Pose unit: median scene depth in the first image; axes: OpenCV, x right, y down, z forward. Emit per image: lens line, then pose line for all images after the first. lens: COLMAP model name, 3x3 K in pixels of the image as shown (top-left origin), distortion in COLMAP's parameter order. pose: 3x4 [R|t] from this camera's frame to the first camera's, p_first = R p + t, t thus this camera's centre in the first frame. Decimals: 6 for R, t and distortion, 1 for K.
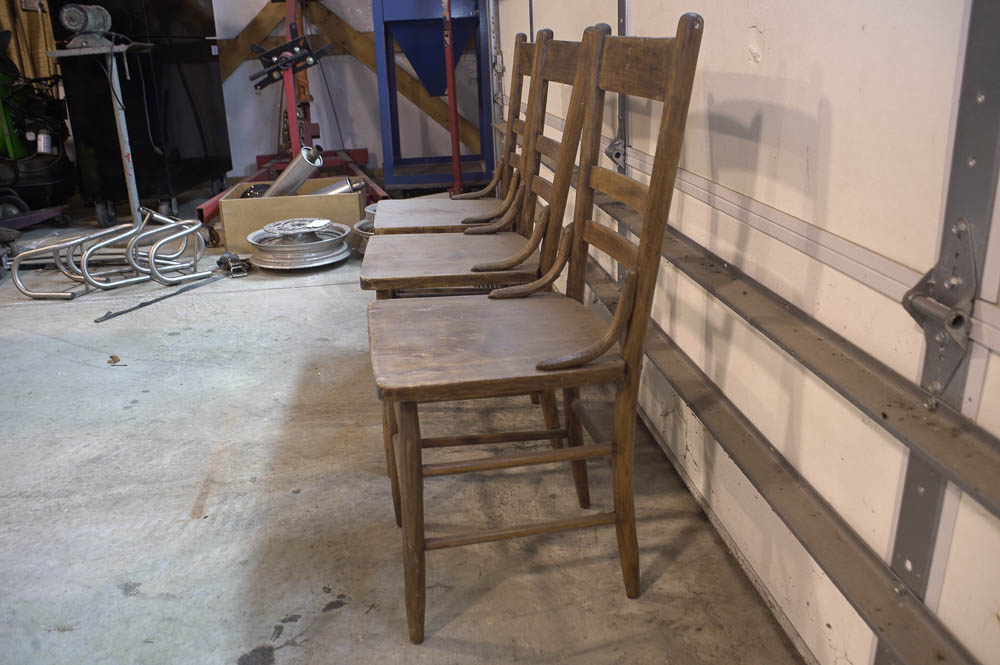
lens RADIAL K [[820.8, 0, 497.6], [0, 820.8, 323.3], [0, 0, 1]] dist [-0.116249, 0.082958]
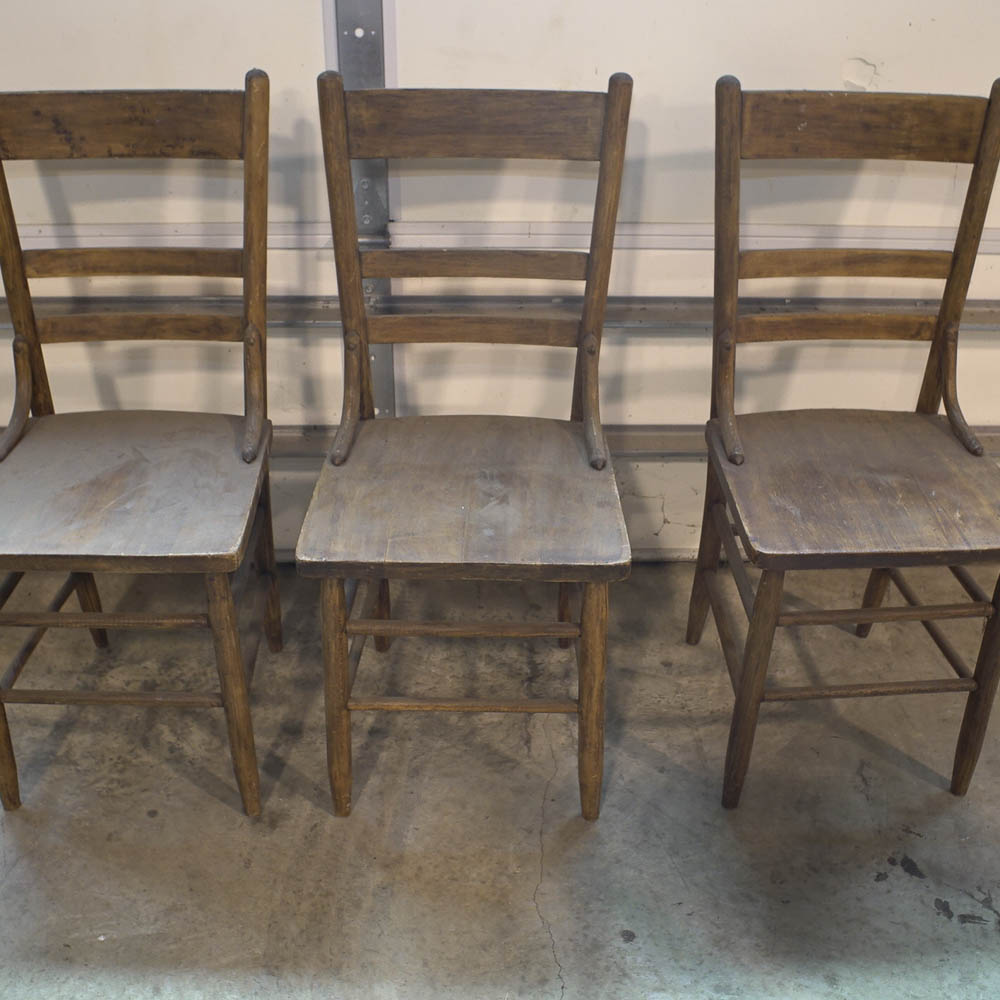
lens RADIAL K [[1235.6, 0, 500.3], [0, 1235.6, 508.9], [0, 0, 1]] dist [-0.094573, 0.000000]
pose [[0.107883, -0.507420, 0.854919, -1.089117], [0.315276, 0.833012, 0.454633, -0.616505], [-0.942848, 0.220488, 0.249845, 1.005804]]
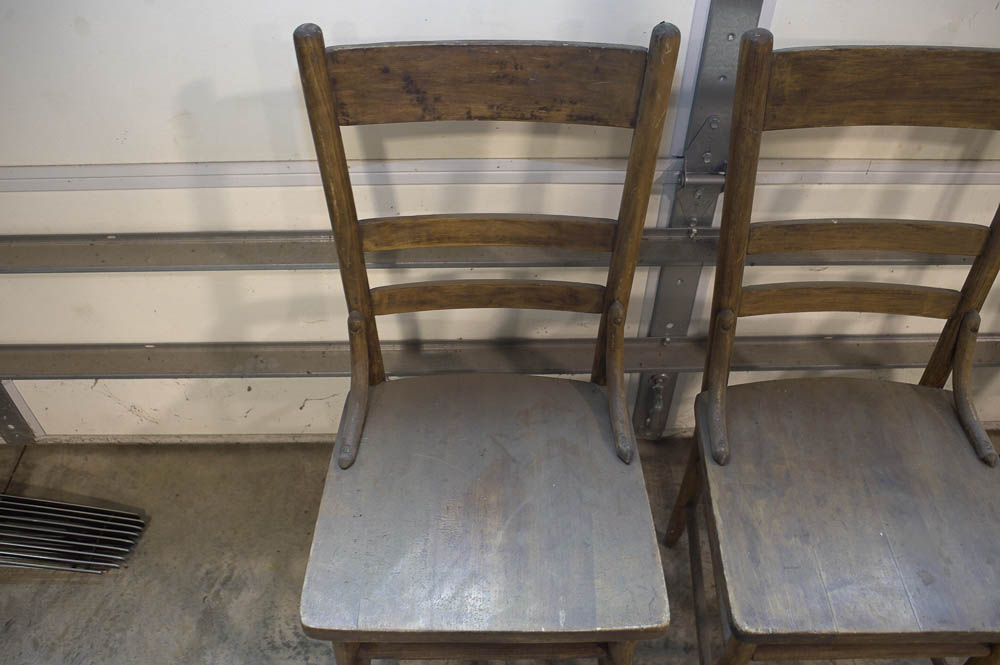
lens RADIAL K [[820.8, 0, 499.3], [0, 820.8, 336.3], [0, 0, 1]] dist [-0.116249, 0.082958]
pose [[0.101077, -0.667782, 0.737463, -0.545657], [0.317463, 0.724156, 0.612221, -0.757380], [-0.942868, 0.172236, 0.285192, 1.406066]]
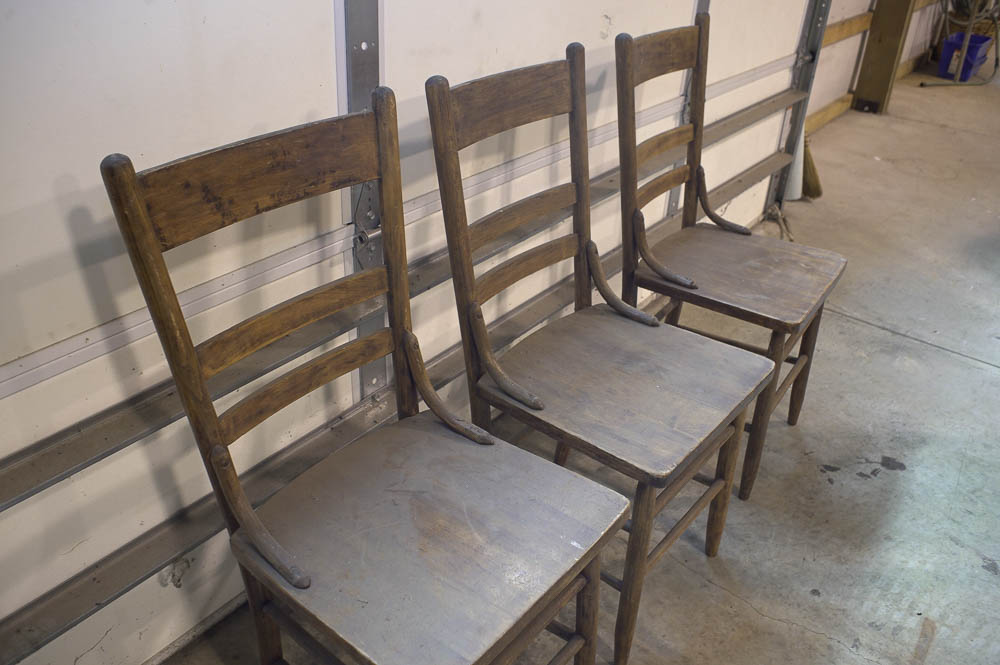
lens RADIAL K [[820.8, 0, 500.0], [0, 820.8, 340.6], [0, 0, 1]] dist [-0.116249, 0.082958]
pose [[-0.711082, -0.355676, 0.606512, -0.552609], [0.217961, 0.708611, 0.671091, -0.834604], [-0.668472, 0.609397, -0.426357, 1.820241]]
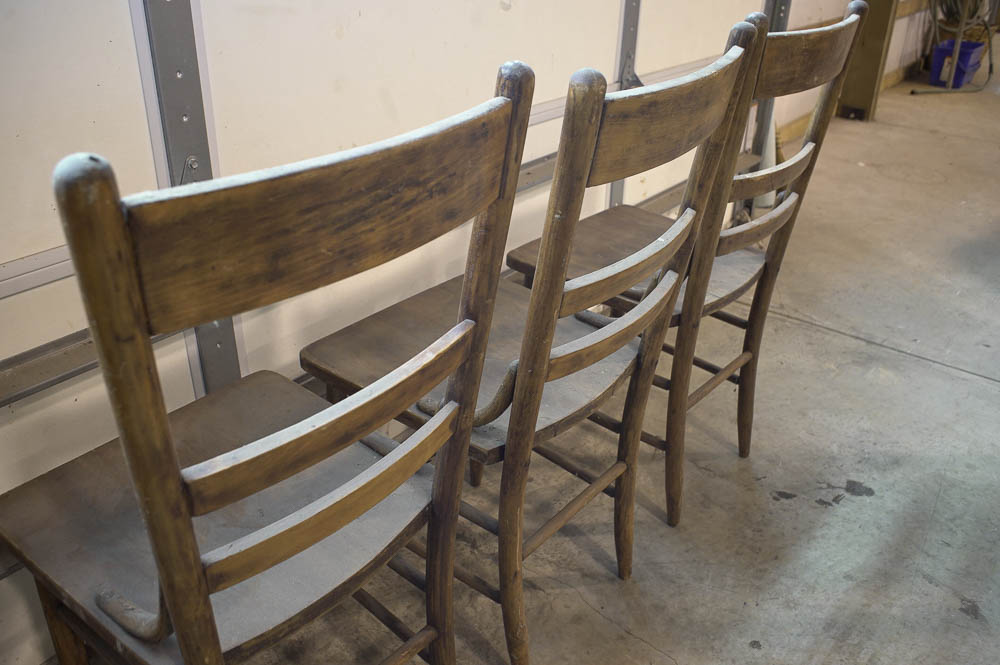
lens RADIAL K [[820.8, 0, 500.2], [0, 820.8, 336.9], [0, 0, 1]] dist [-0.116249, 0.082958]
pose [[-0.706360, -0.315120, 0.633842, -0.581349], [0.242270, 0.733737, 0.634772, -0.666349], [-0.665102, 0.601938, -0.441939, 1.657605]]
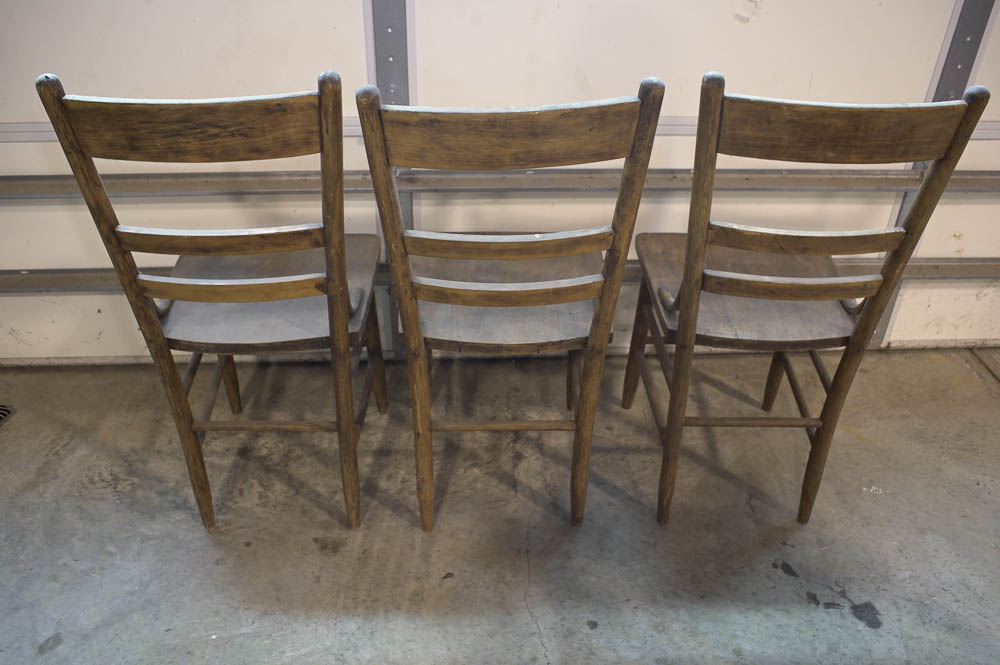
lens RADIAL K [[820.8, 0, 498.3], [0, 820.8, 332.0], [0, 0, 1]] dist [-0.116249, 0.082958]
pose [[0.065837, -0.528060, 0.846651, -1.008836], [0.309893, 0.817356, 0.485691, -0.597301], [-0.948489, 0.230394, 0.217454, 1.064202]]
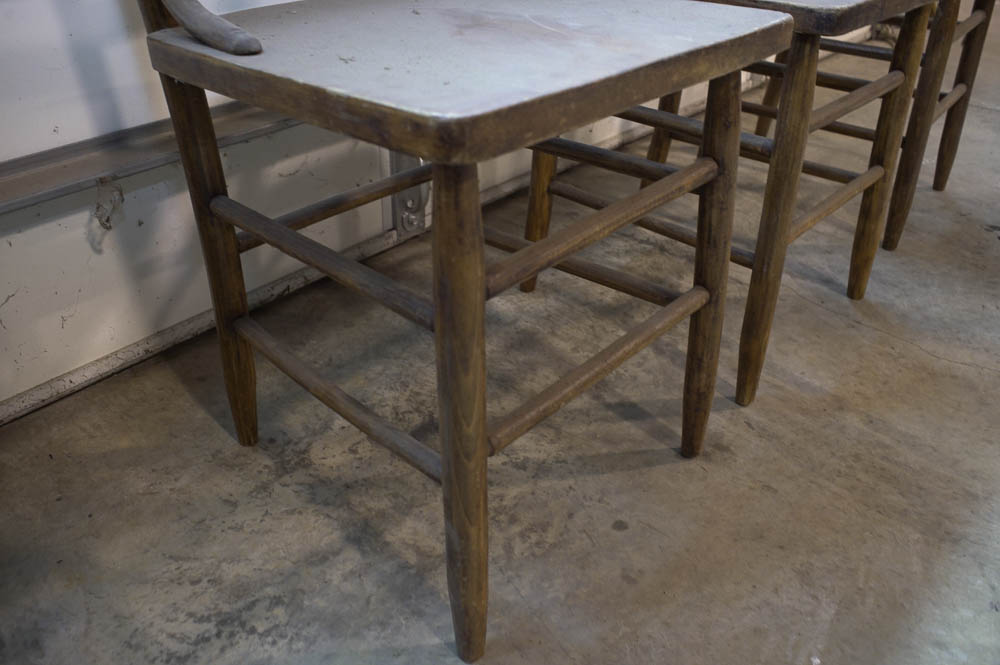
lens RADIAL K [[820.8, 0, 501.1], [0, 820.8, 345.0], [0, 0, 1]] dist [-0.116249, 0.082958]
pose [[-0.668983, -0.381079, 0.638154, -0.483402], [0.256109, 0.687808, 0.679211, -0.405452], [-0.697761, 0.617818, -0.362534, 1.911214]]
